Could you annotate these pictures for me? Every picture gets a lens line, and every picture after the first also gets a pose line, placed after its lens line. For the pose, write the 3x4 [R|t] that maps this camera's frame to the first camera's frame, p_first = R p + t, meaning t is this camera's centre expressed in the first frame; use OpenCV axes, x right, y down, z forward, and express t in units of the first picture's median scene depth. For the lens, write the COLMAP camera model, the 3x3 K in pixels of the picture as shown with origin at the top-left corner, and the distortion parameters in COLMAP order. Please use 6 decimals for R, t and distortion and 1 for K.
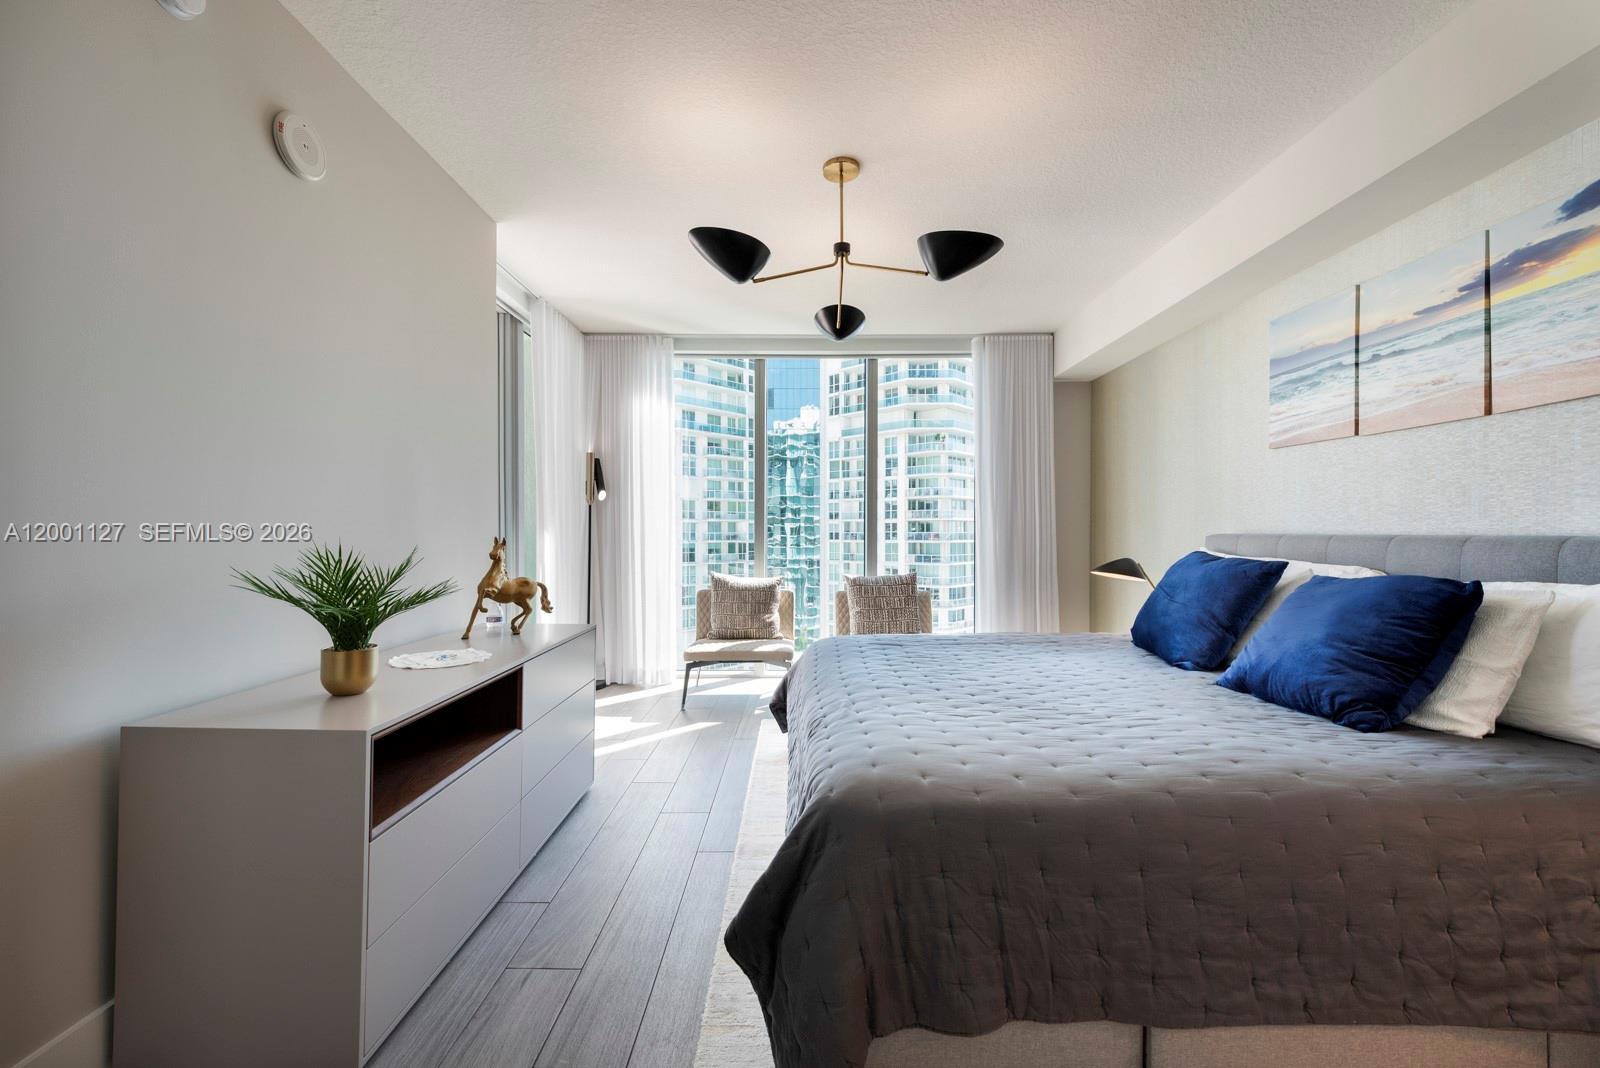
lens RADIAL K [[636.4, 0, 795.8], [0, 636.4, 527.2], [0, 0, 1]] dist [0.001669, -0.000280]
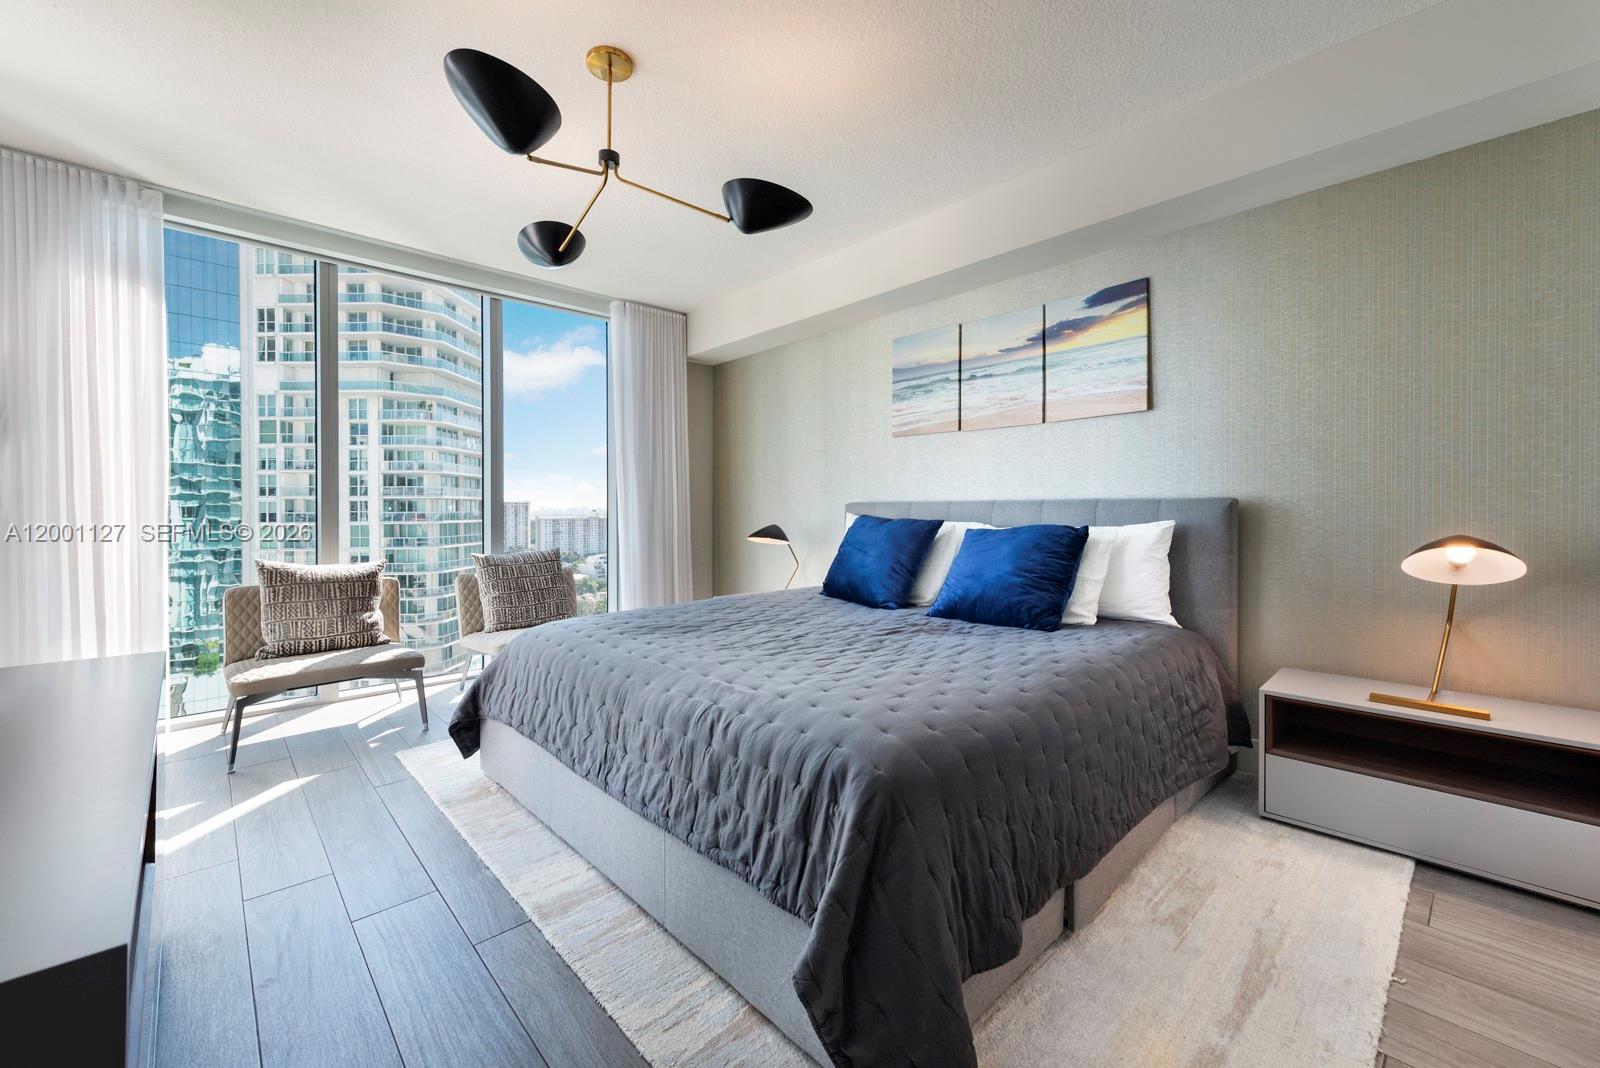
lens RADIAL K [[634.1, 0, 749.7], [0, 634.1, 513.7], [0, 0, 1]] dist [0.022465, -0.014863]
pose [[0.727756, -0.002944, 0.685830, -0.228376], [-0.001806, 0.999979, 0.006209, 0.016963], [-0.685834, -0.005757, 0.727735, 0.157183]]
